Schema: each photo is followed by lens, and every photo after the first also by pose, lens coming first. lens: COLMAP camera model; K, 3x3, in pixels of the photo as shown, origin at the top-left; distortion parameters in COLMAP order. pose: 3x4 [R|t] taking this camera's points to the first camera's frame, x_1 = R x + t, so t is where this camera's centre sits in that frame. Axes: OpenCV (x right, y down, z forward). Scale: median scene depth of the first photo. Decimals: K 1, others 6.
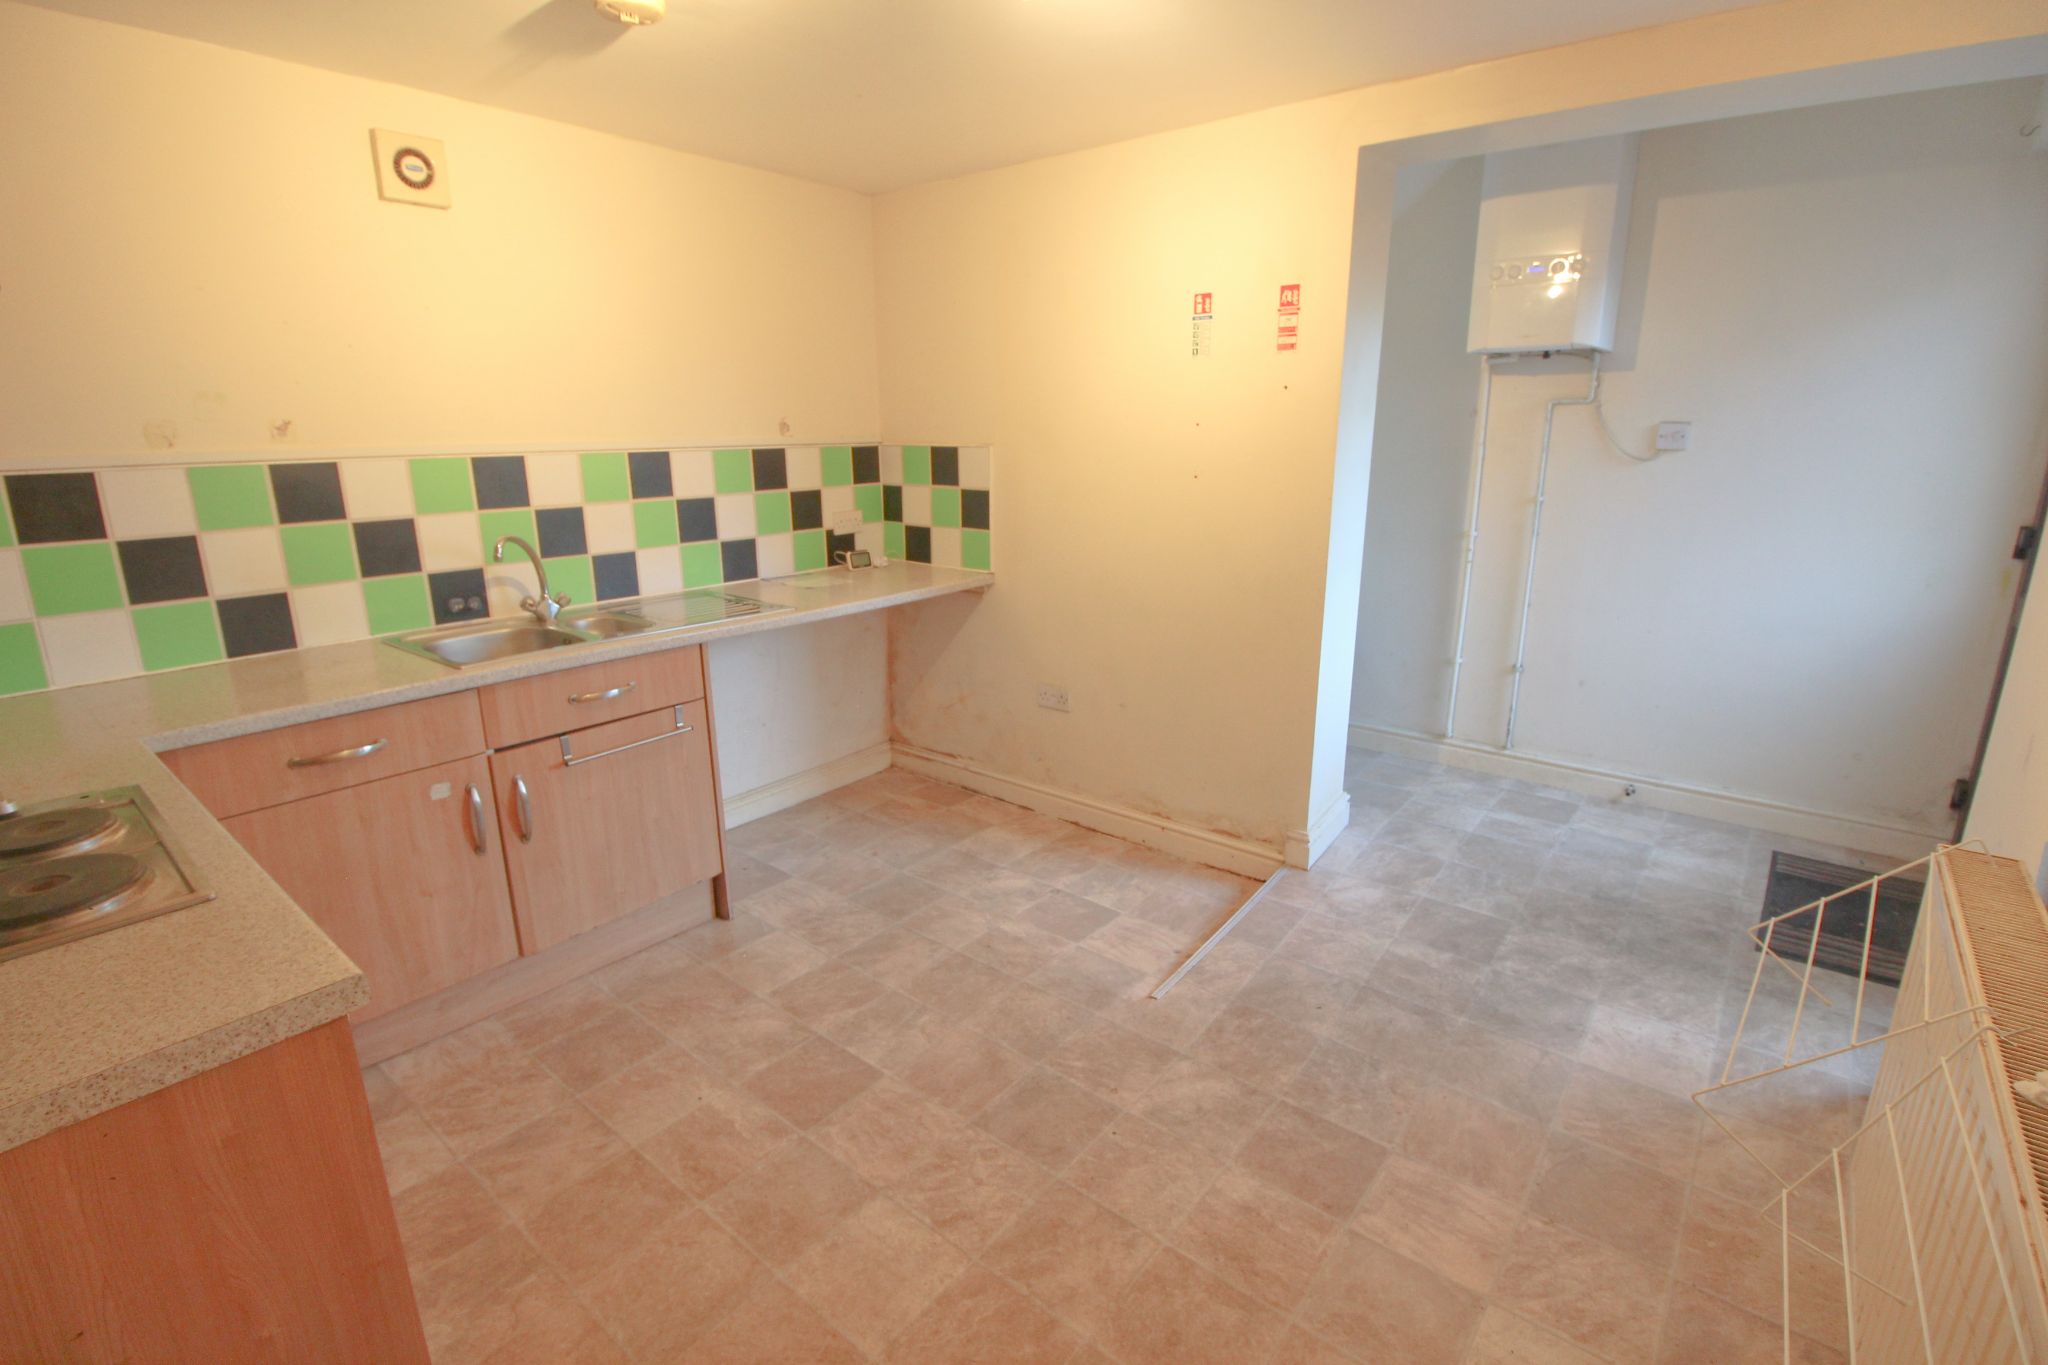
lens RADIAL K [[938.2, 0, 1021.6], [0, 938.2, 672.1], [0, 0, 1]] dist [-0.000093, -0.015370]
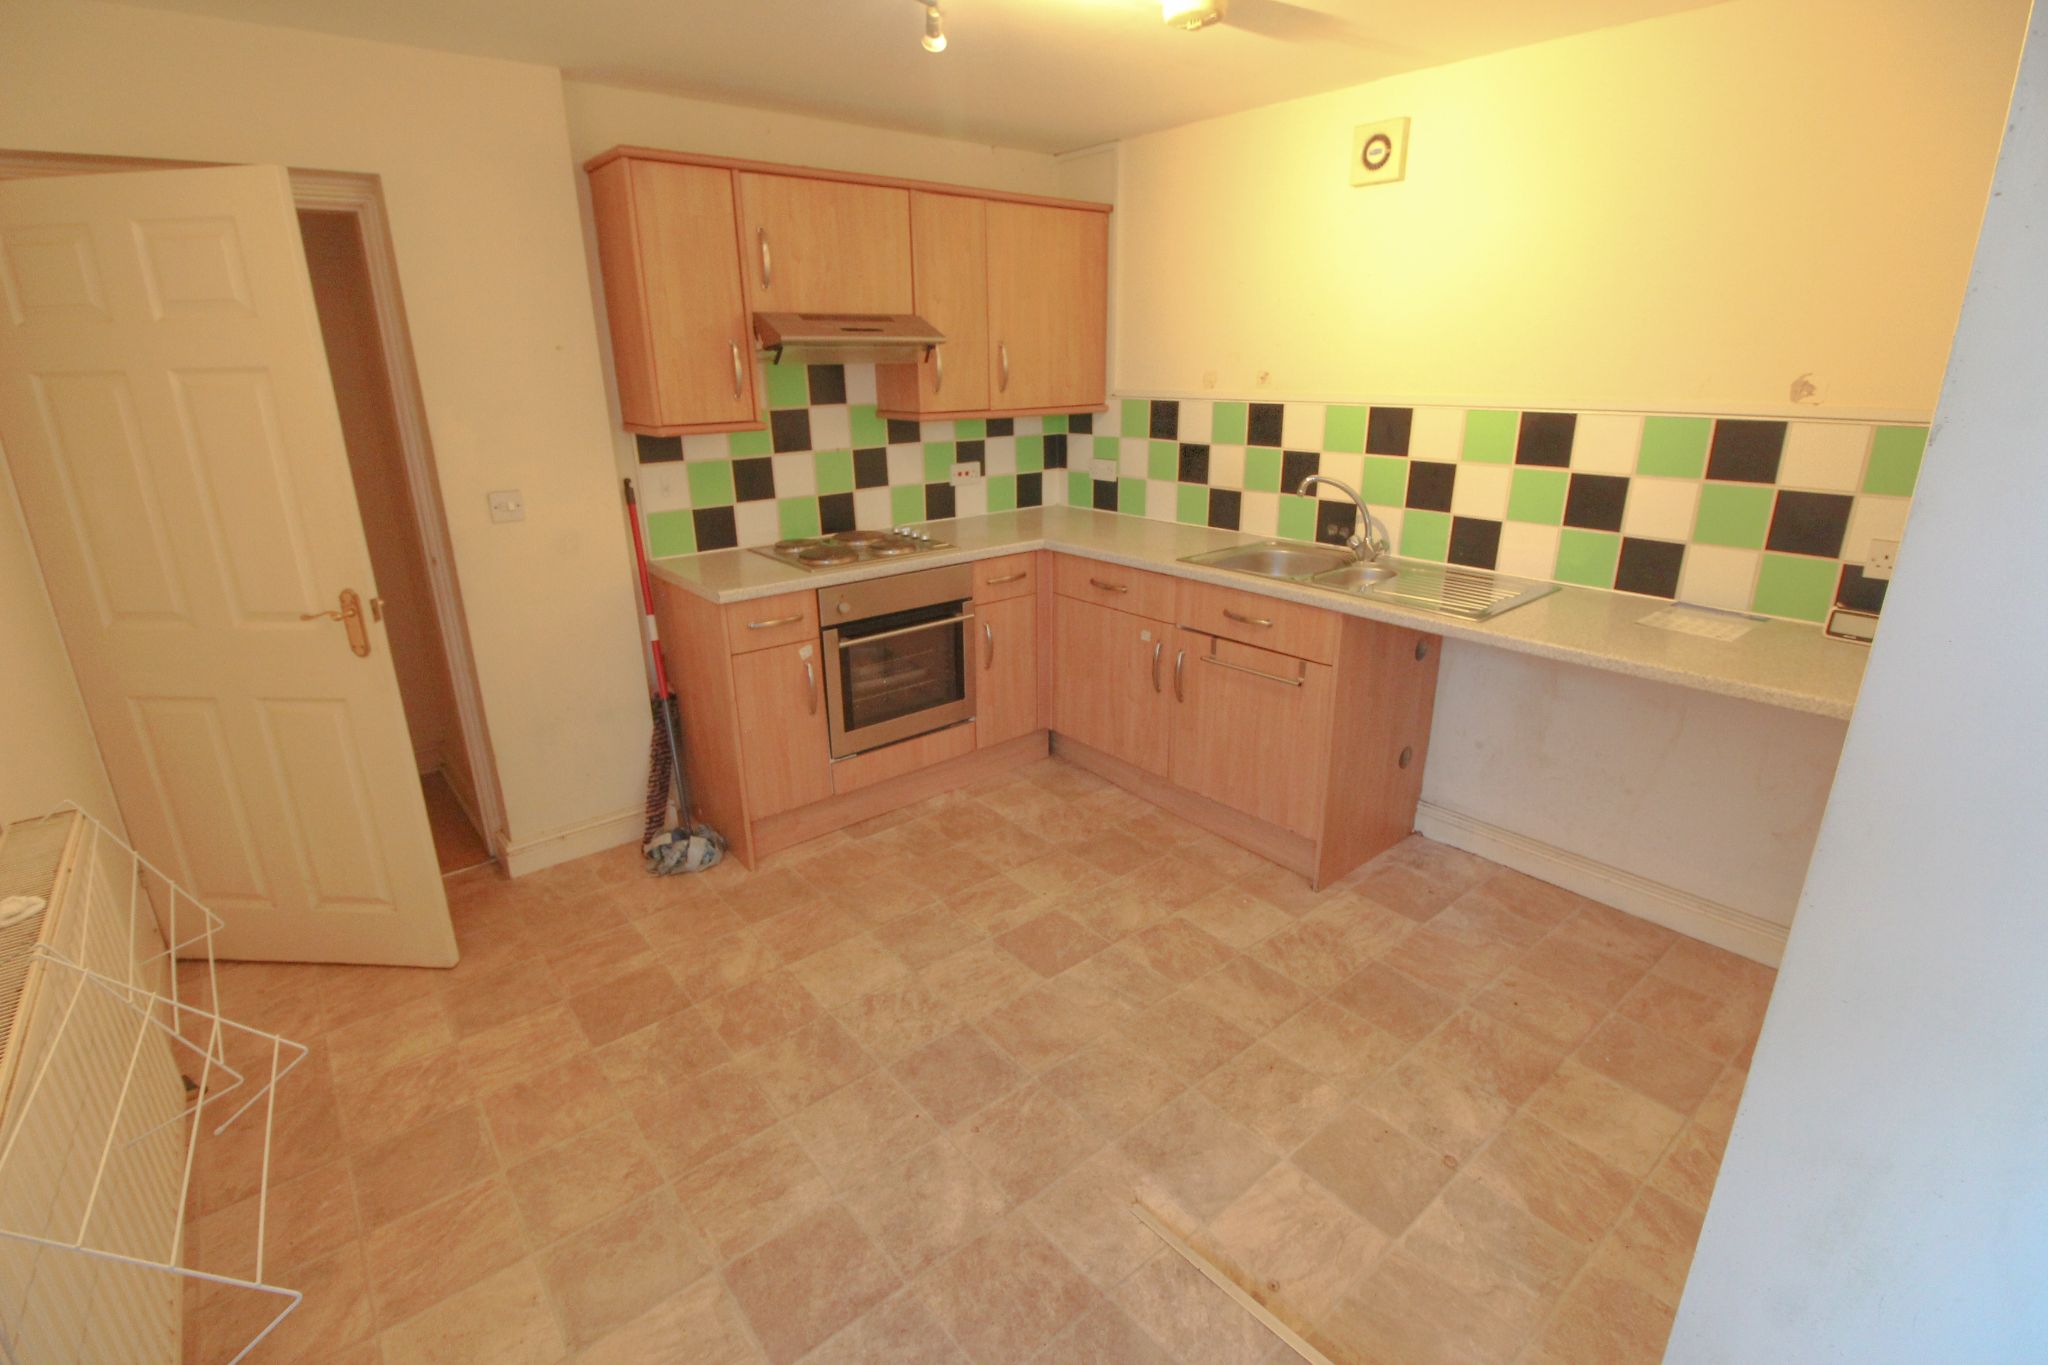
lens RADIAL K [[938.2, 0, 1021.6], [0, 938.2, 672.1], [0, 0, 1]] dist [-0.000093, -0.015370]
pose [[-0.194886, 0.318081, -0.927817, 0.752242], [-0.238089, 0.902320, 0.359350, -0.286142], [0.951490, 0.290935, -0.100118, 0.935466]]
